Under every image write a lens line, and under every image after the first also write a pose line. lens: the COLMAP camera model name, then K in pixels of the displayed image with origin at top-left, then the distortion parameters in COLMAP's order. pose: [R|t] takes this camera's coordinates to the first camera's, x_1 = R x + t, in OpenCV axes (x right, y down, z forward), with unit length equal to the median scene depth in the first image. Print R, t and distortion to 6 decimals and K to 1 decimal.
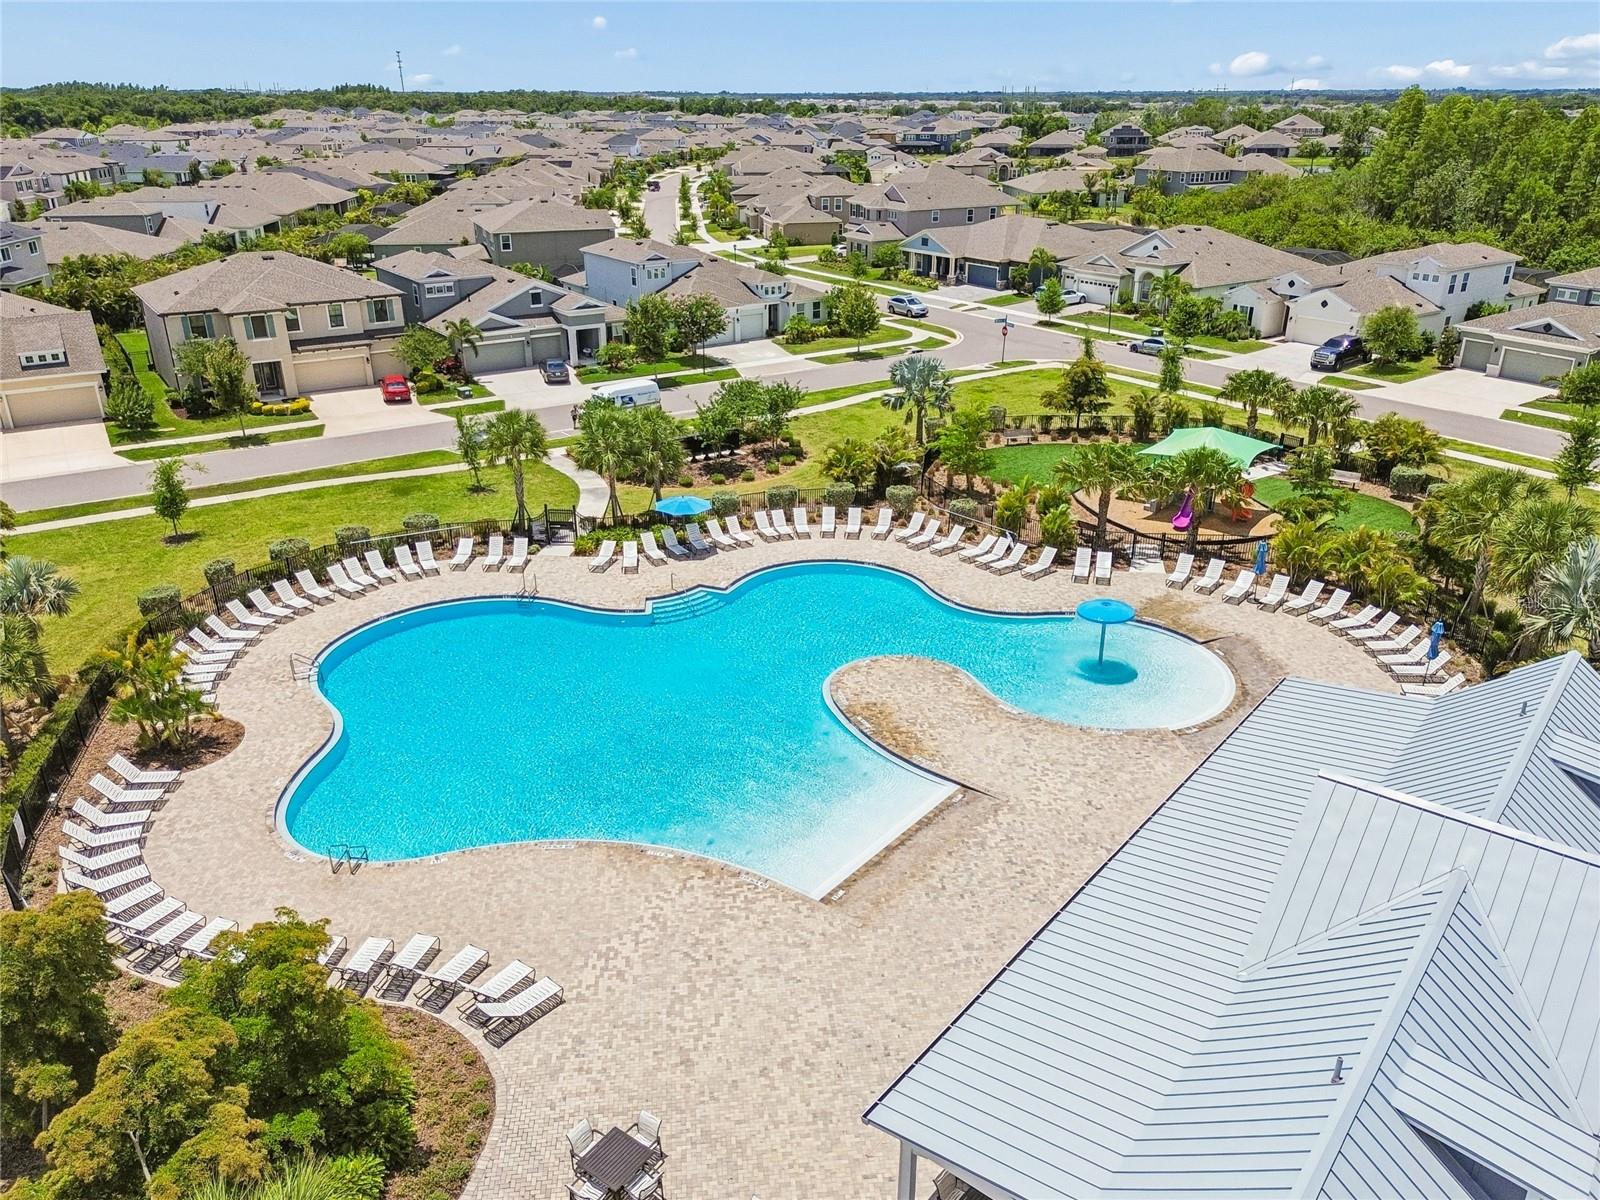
lens RADIAL K [[1195.7, 0, 795.9], [0, 1195.7, 602.6], [0, 0, 1]] dist [0.063454, -0.058235]
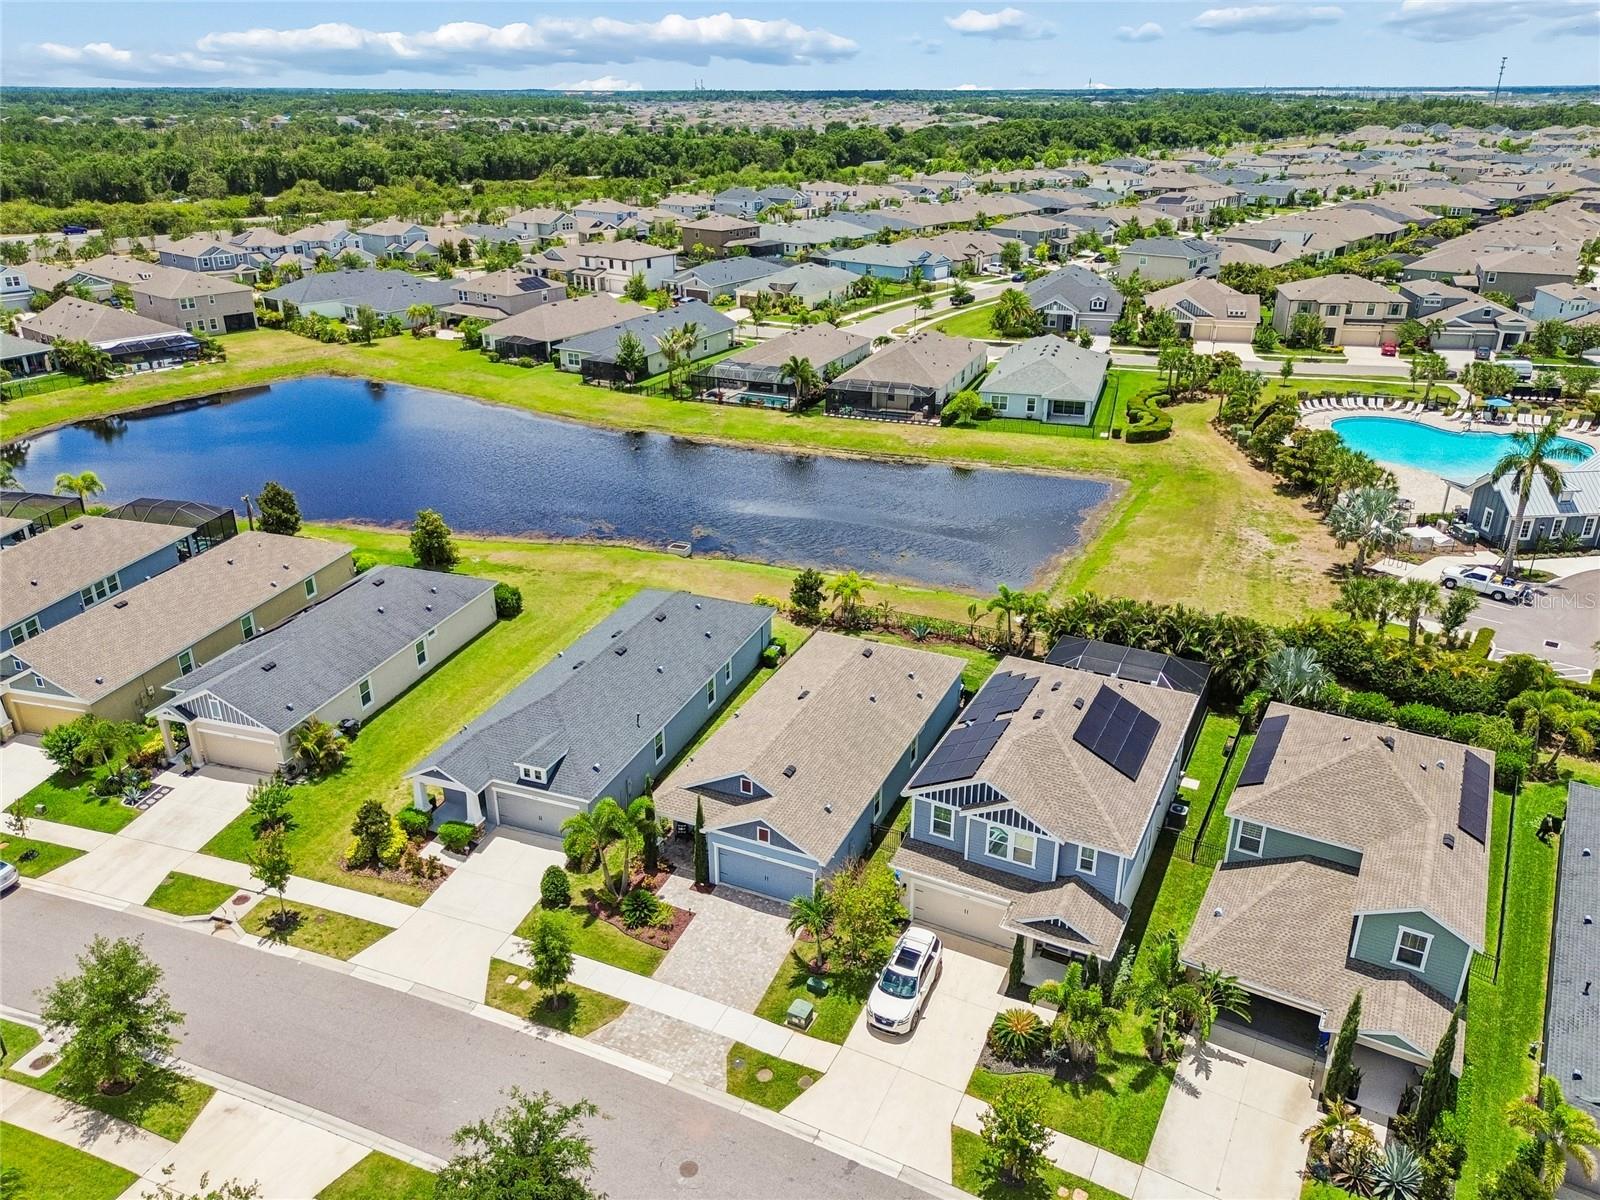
lens RADIAL K [[1146.3, 0, 802.9], [0, 1146.3, 599.9], [0, 0, 1]] dist [0.055007, -0.051375]
pose [[0.702481, 0.287750, -0.650938, 0.285615], [-0.278551, 0.952821, 0.120591, 0.206528], [0.654927, 0.096606, 0.749491, -0.830329]]
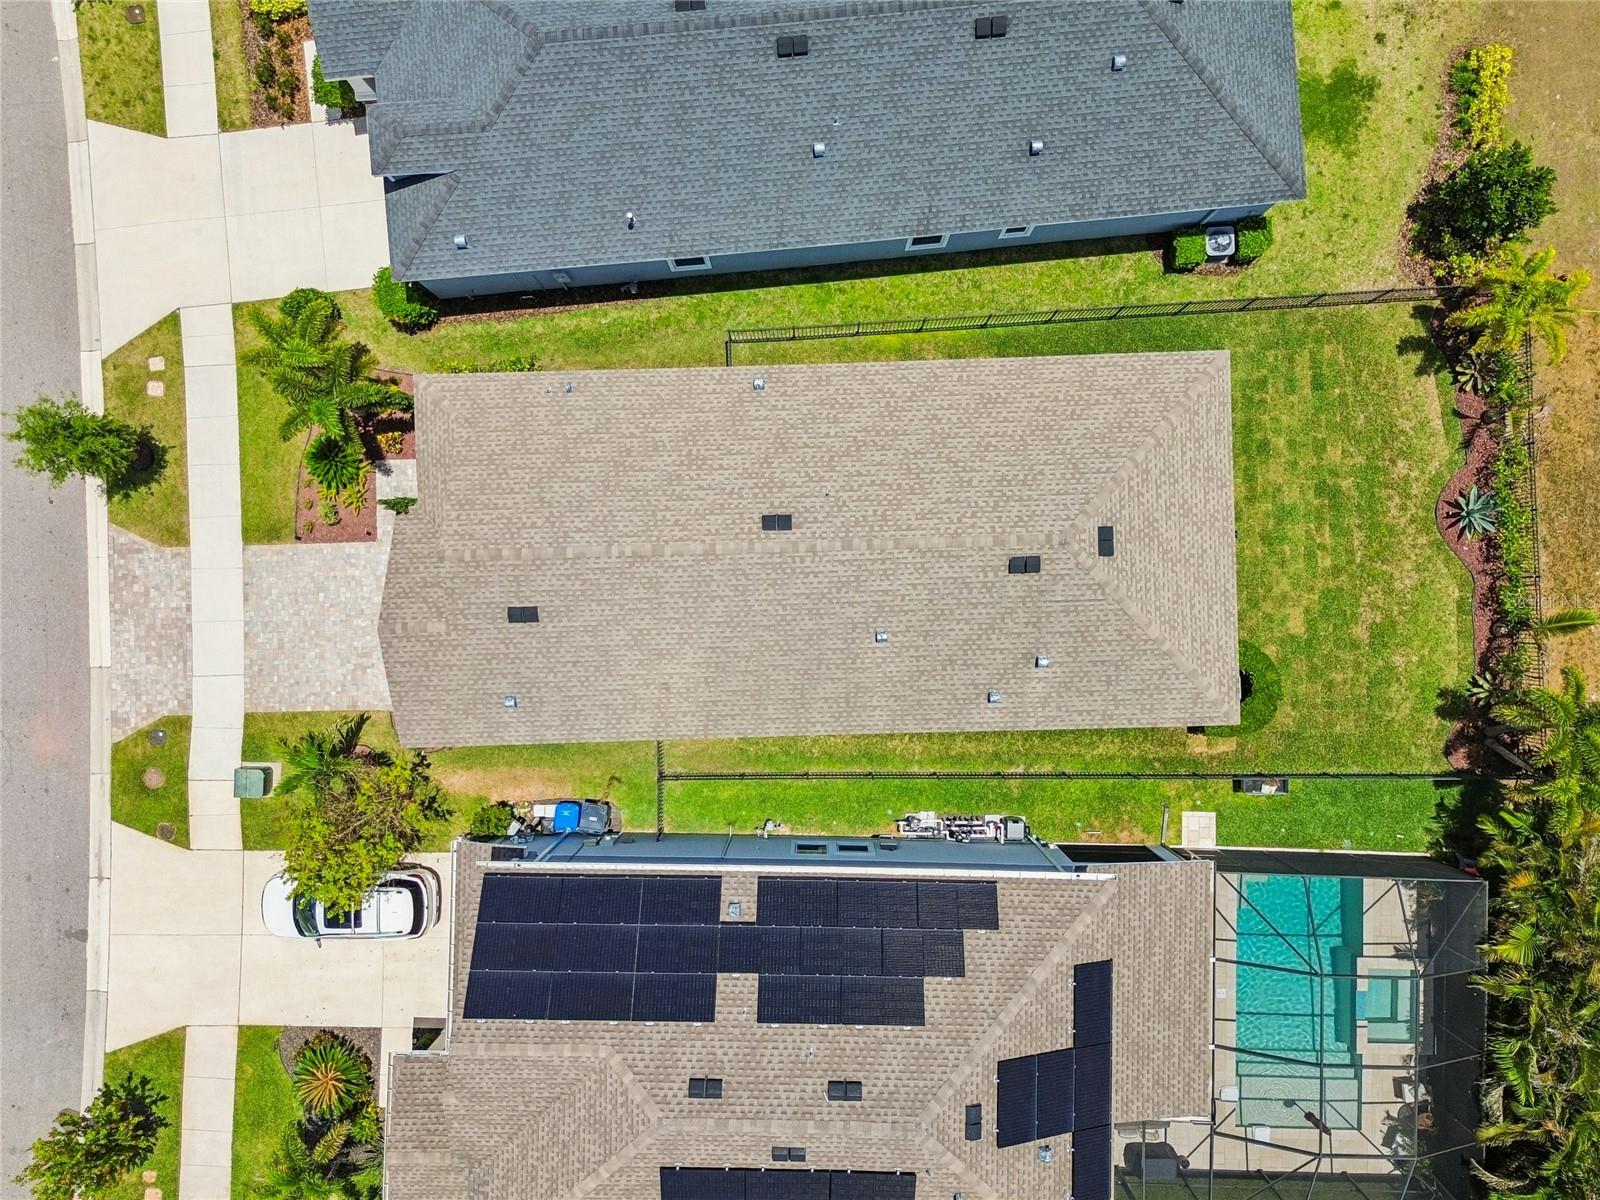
lens RADIAL K [[1146.3, 0, 802.9], [0, 1146.3, 599.9], [0, 0, 1]] dist [0.055007, -0.051375]
pose [[-0.340777, 0.940143, -0.001433, -0.043494], [-0.357602, -0.128212, 0.925031, 0.074933], [0.869478, 0.315742, 0.379889, -0.500951]]
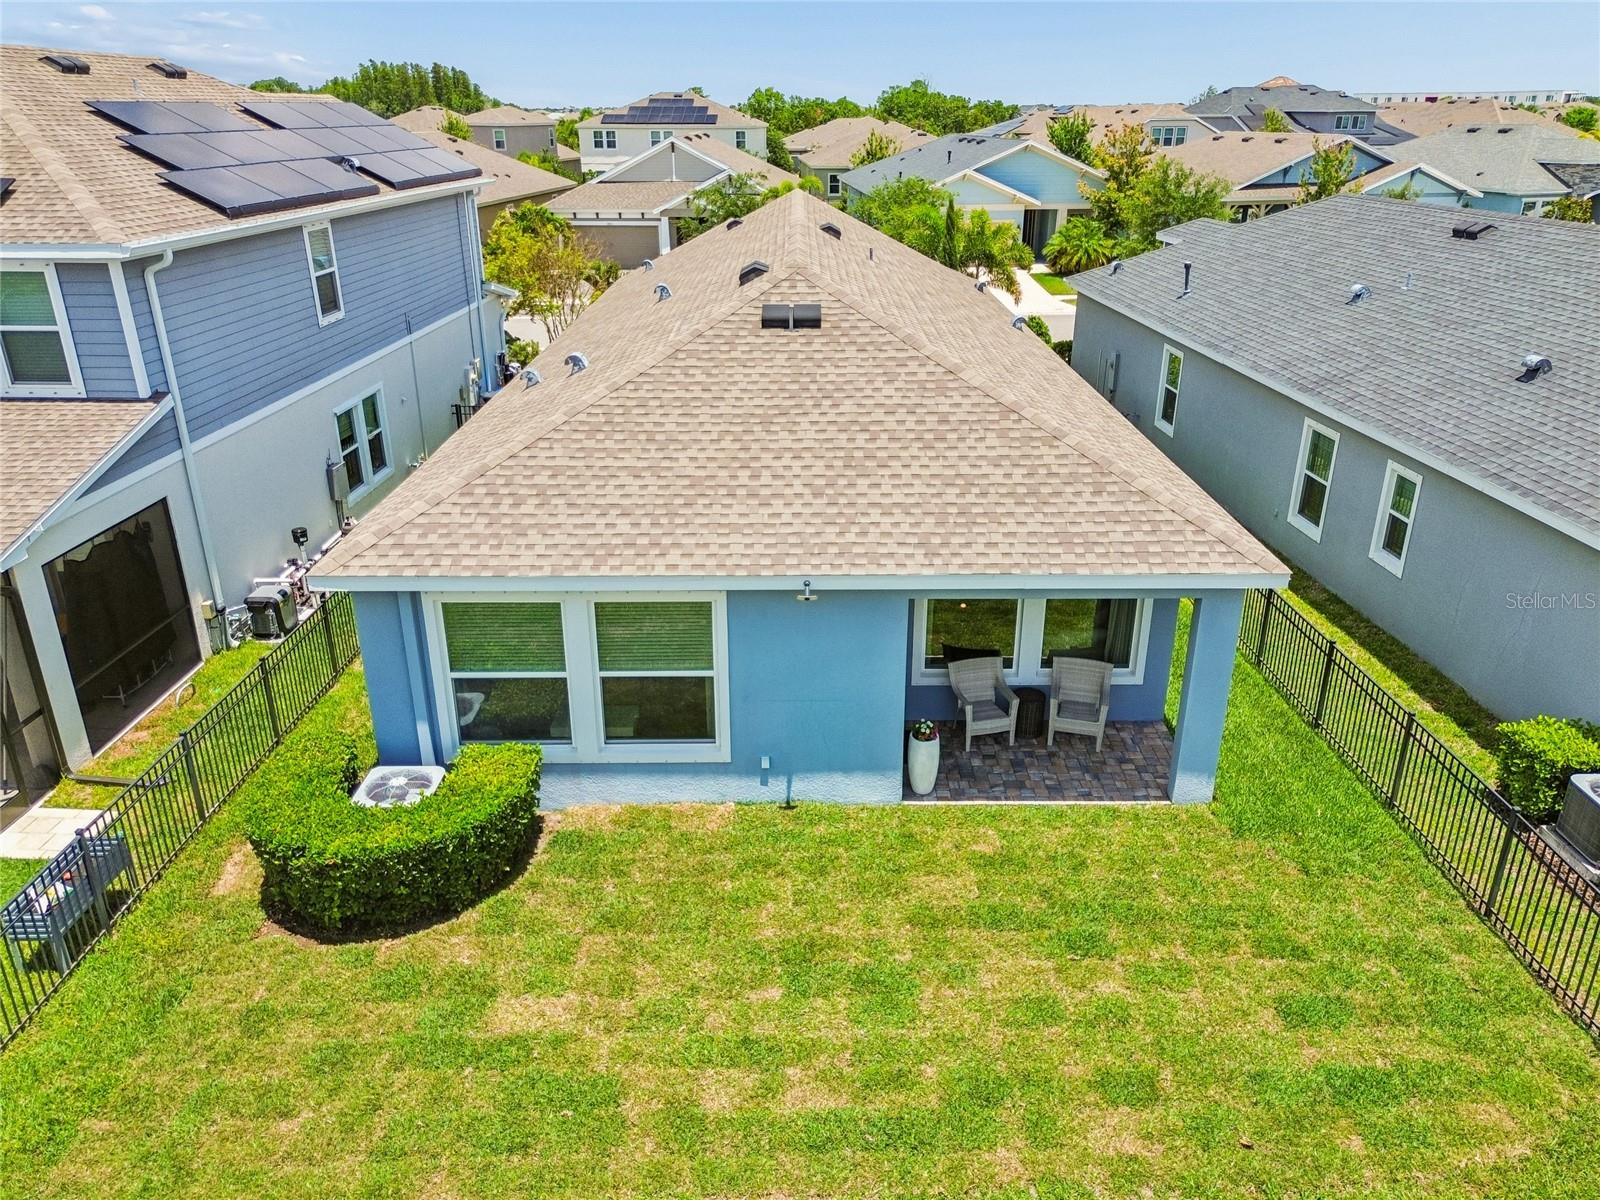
lens RADIAL K [[1146.3, 0, 802.9], [0, 1146.3, 599.9], [0, 0, 1]] dist [0.055007, -0.051375]
pose [[-0.929898, -0.139294, 0.340422, -0.129130], [0.147267, 0.707101, 0.691607, 0.223643], [-0.337050, 0.693257, -0.637018, -0.244508]]
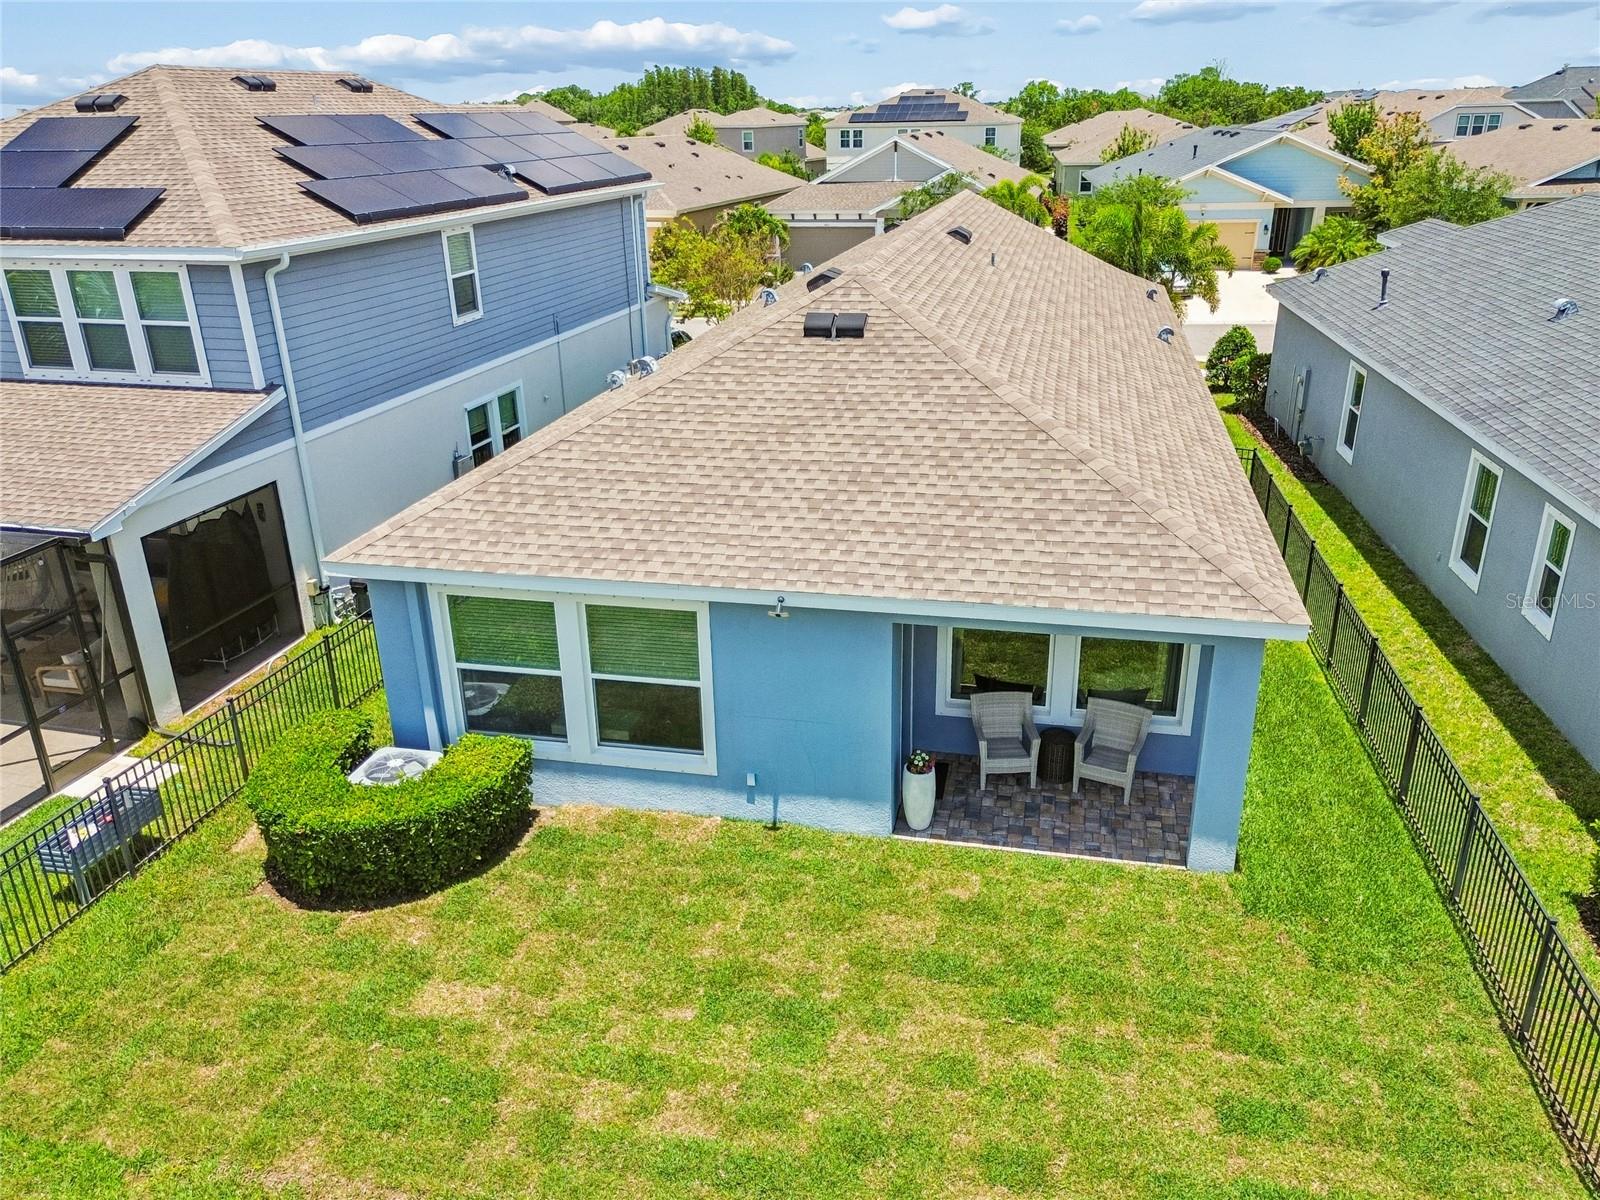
lens RADIAL K [[1184.0, 0, 799.9], [0, 1184.0, 598.3], [0, 0, 1]] dist [0.051821, -0.050280]
pose [[-0.826353, -0.195310, 0.528199, -0.150579], [0.239687, 0.726760, 0.643716, 0.227561], [-0.509598, 0.658539, -0.553747, -0.254973]]
